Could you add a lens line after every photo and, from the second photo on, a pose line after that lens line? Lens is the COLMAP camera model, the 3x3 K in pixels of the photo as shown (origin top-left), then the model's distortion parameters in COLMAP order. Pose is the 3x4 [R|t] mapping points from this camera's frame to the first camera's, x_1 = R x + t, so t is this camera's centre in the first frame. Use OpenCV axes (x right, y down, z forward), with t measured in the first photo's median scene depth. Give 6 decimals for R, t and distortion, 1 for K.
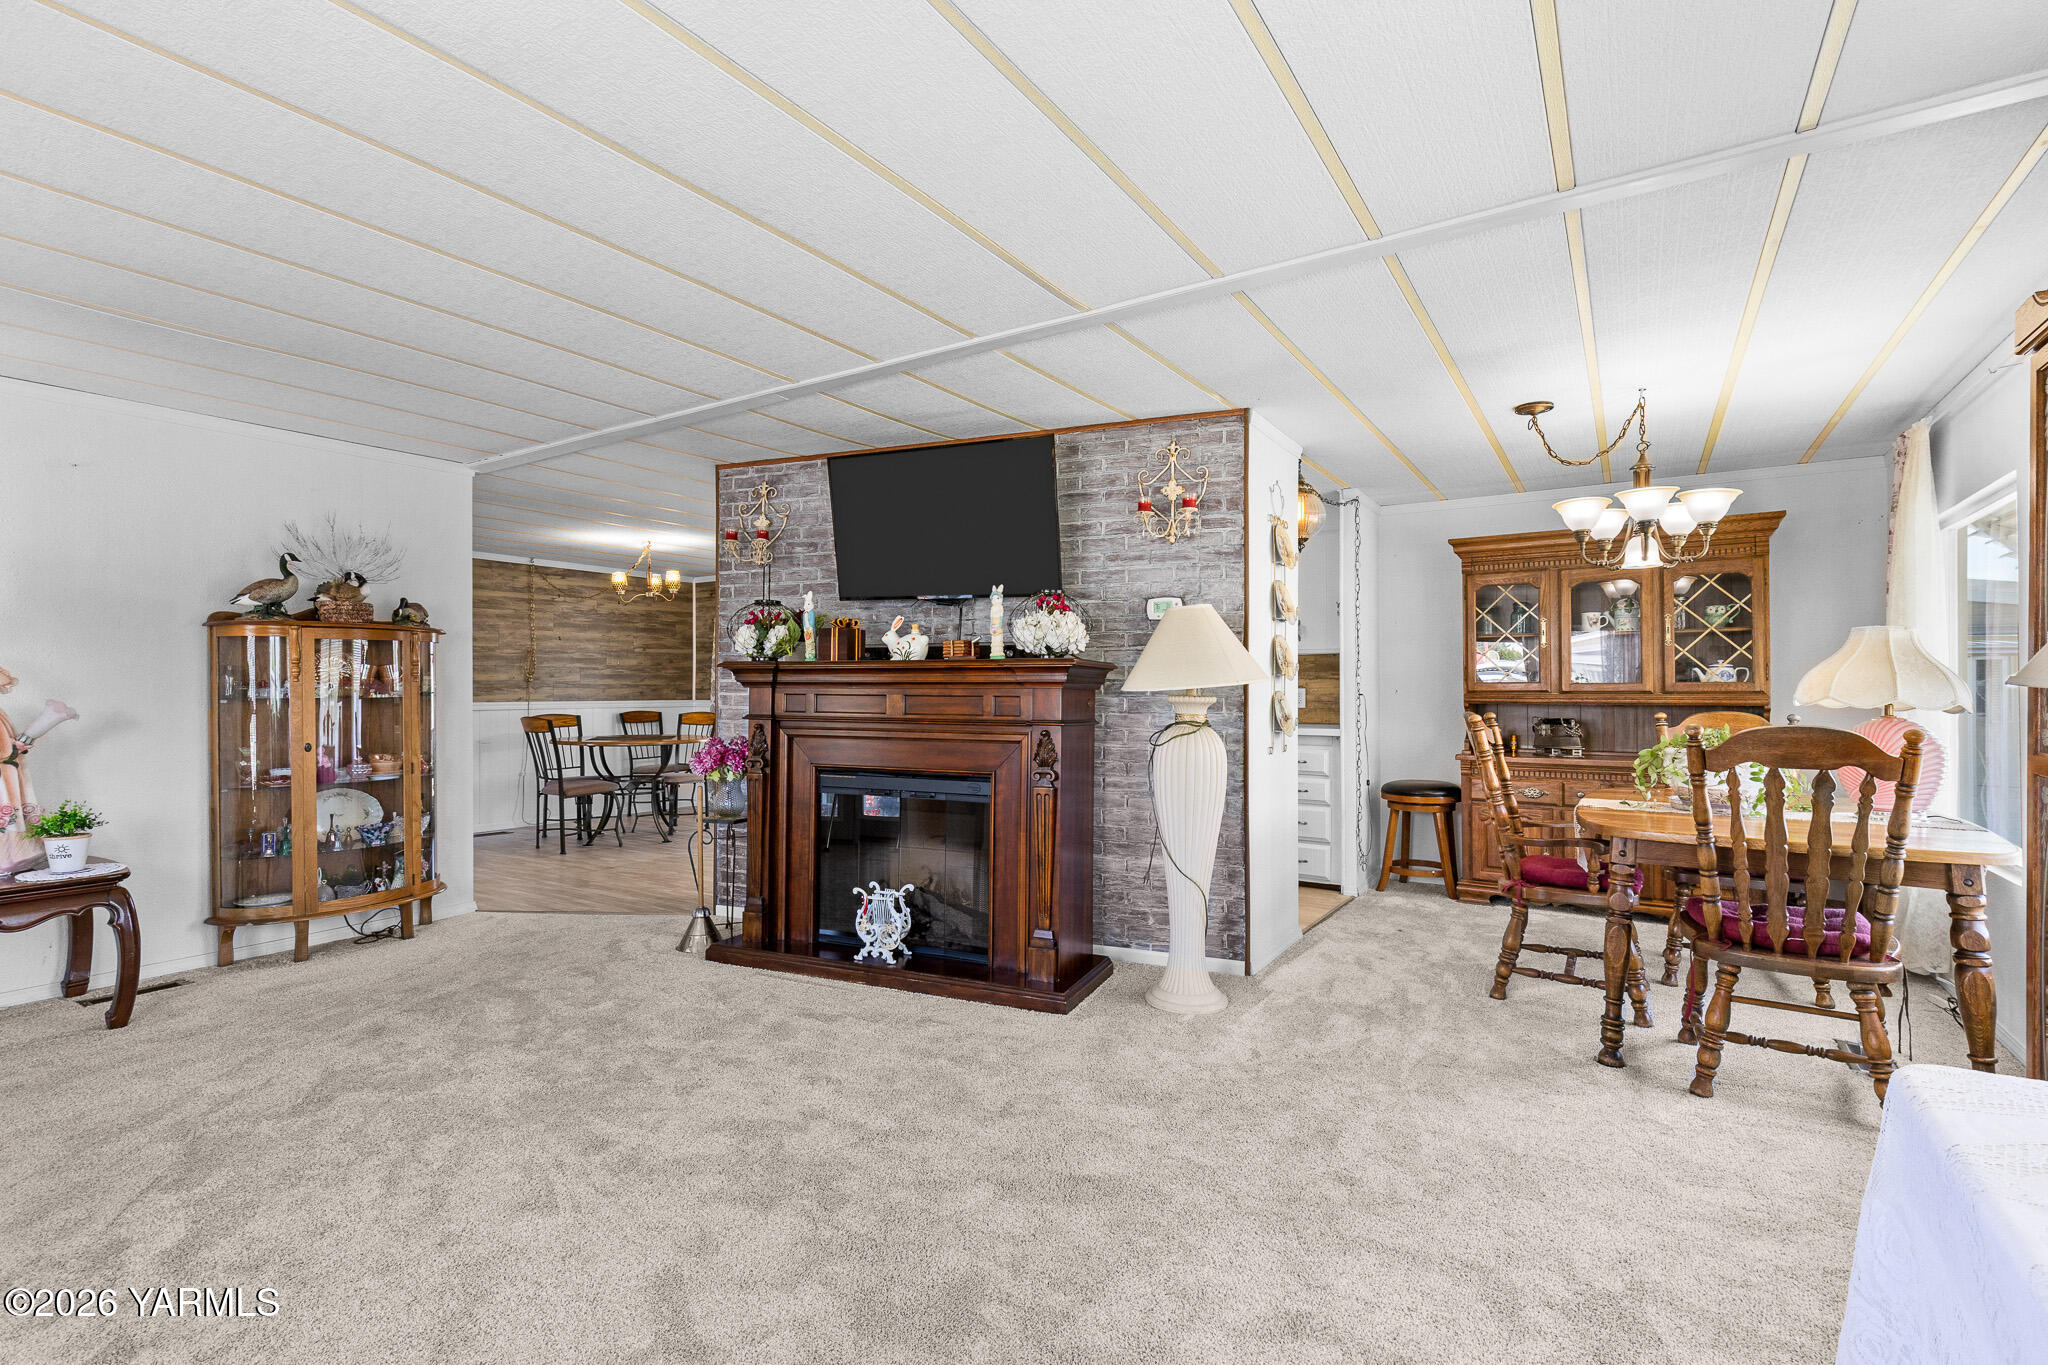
lens RADIAL K [[924.3, 0, 1024.0], [0, 924.3, 682.5], [0, 0, 1]] dist [0.001408, -0.000172]
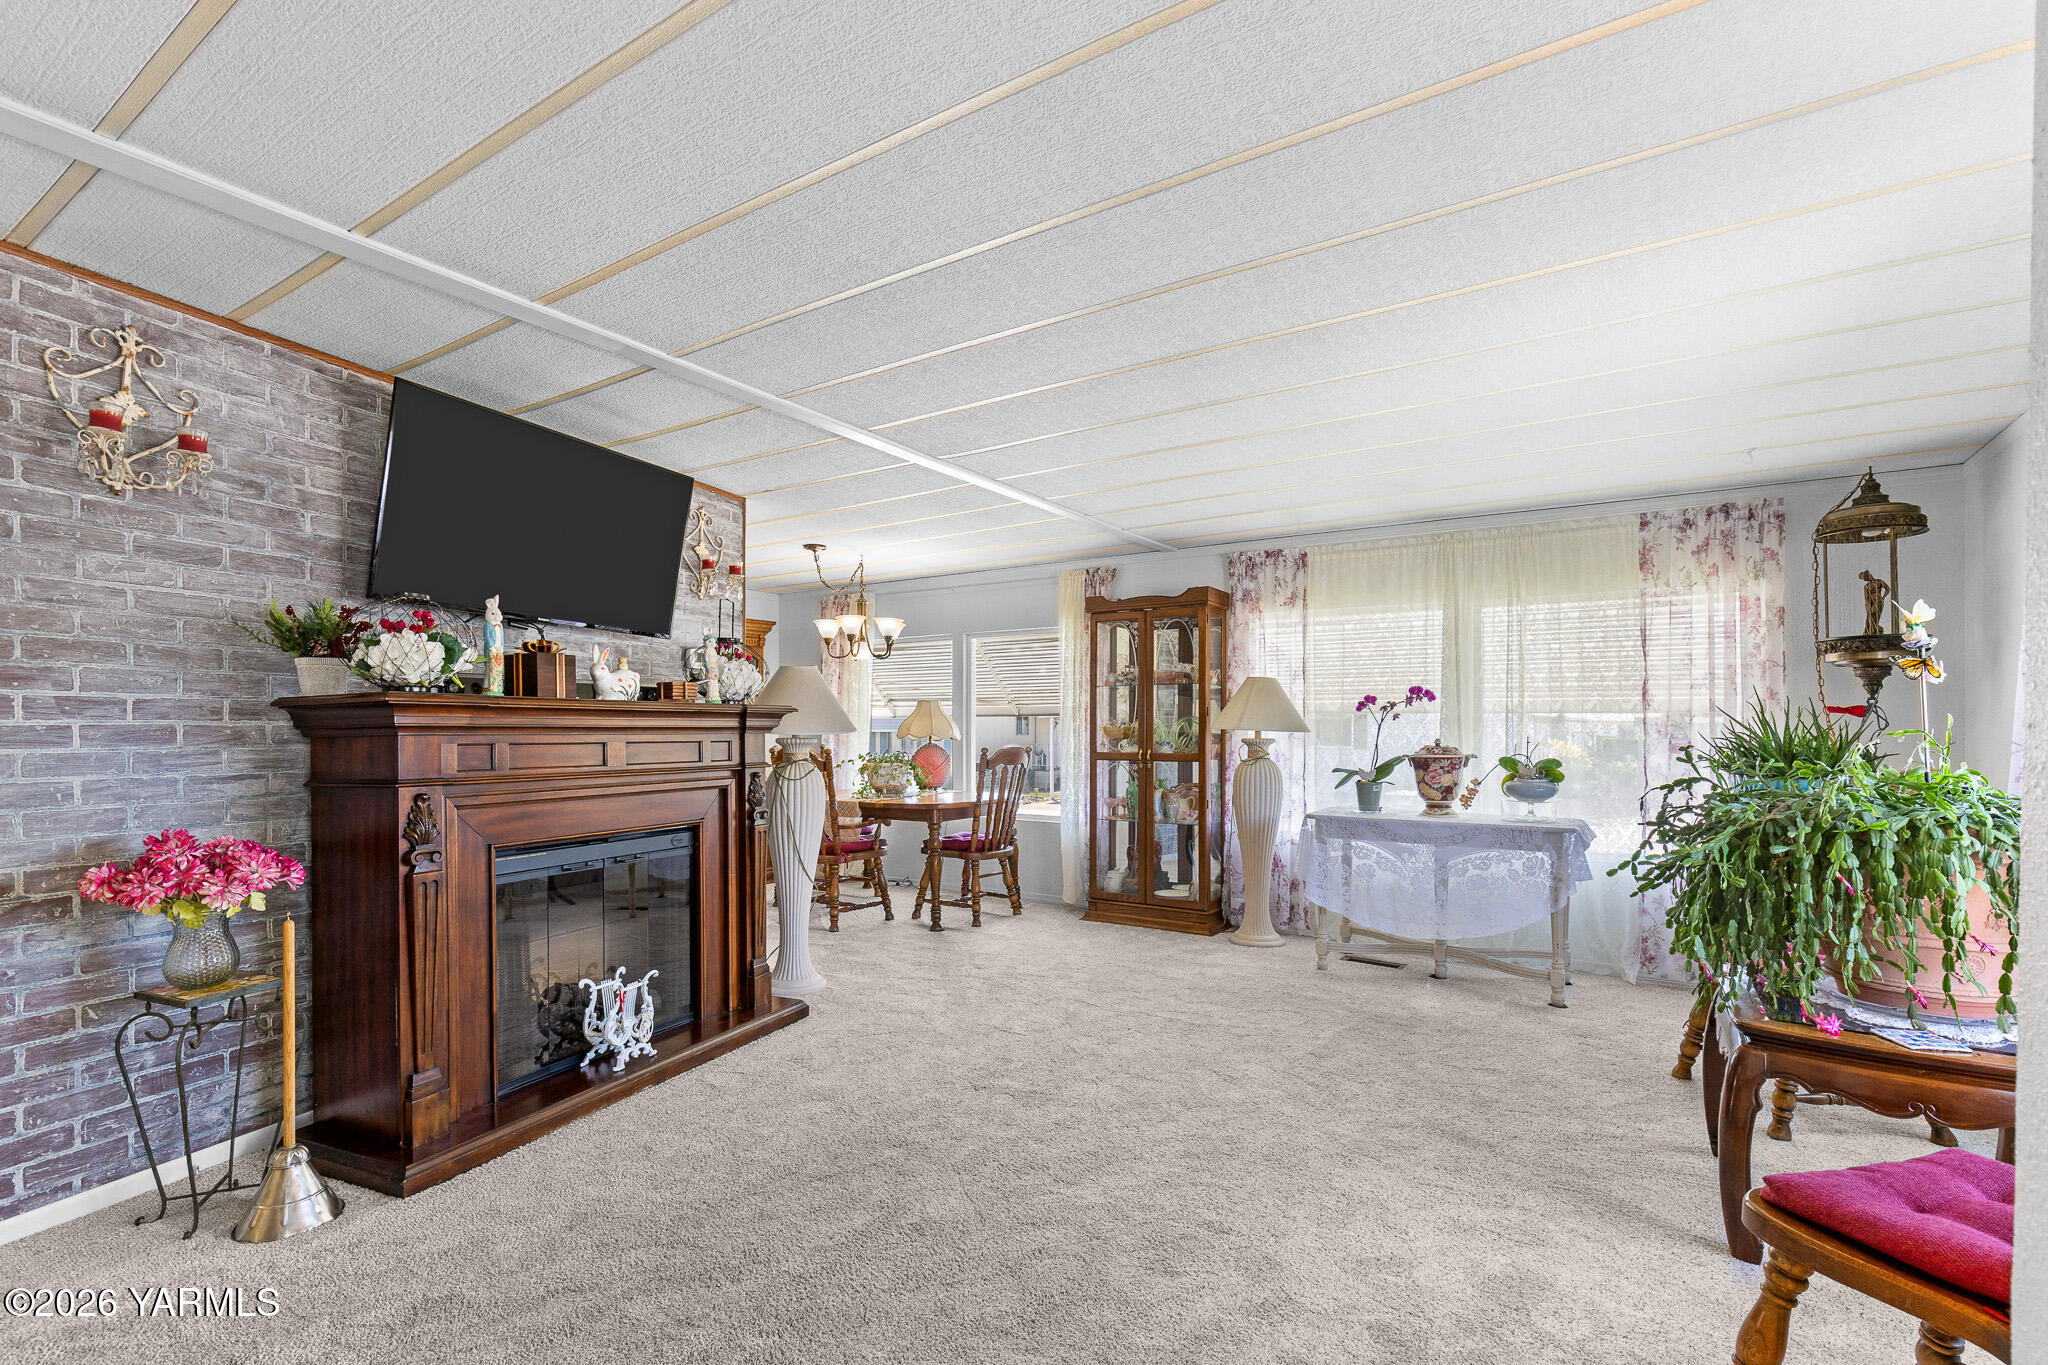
lens RADIAL K [[931.7, 0, 1026.4], [0, 931.7, 723.3], [0, 0, 1]] dist [0.008525, -0.000359]
pose [[0.006415, 0.003181, 0.999974, -0.964291], [-0.003185, 0.999990, -0.003160, -0.001852], [-0.999974, -0.003164, 0.006425, 0.621505]]
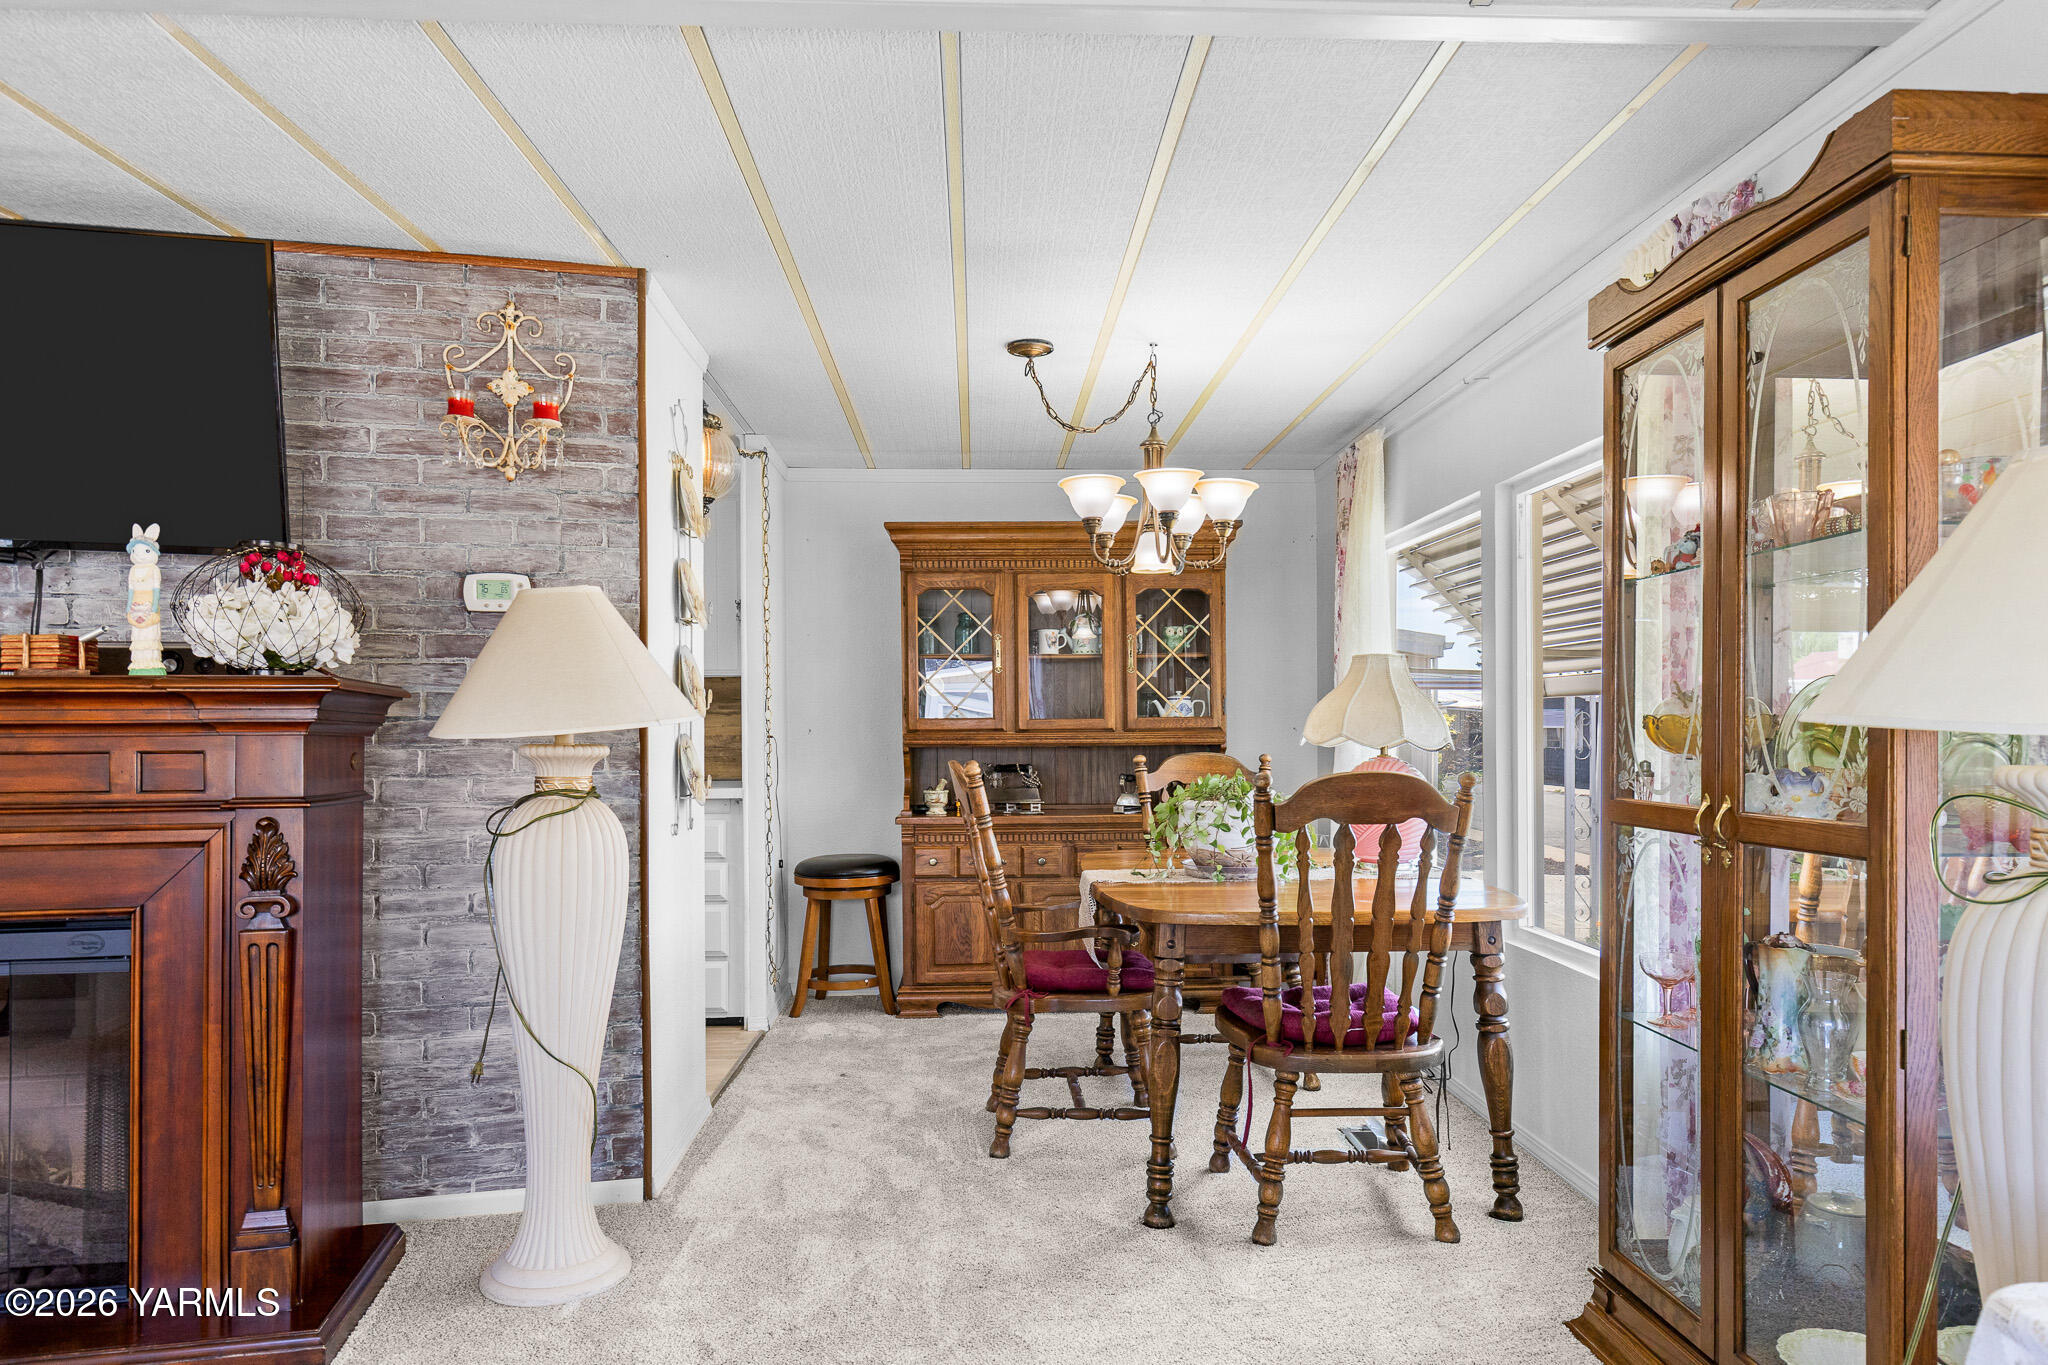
lens RADIAL K [[1256.1, 0, 1030.0], [0, 1256.1, 727.6], [0, 0, 1]] dist [0.003549, -0.000459]
pose [[0.810005, -0.008299, 0.586365, -0.038807], [0.003561, 0.999951, 0.009234, -0.002444], [-0.586413, -0.005392, 0.809995, 0.180253]]
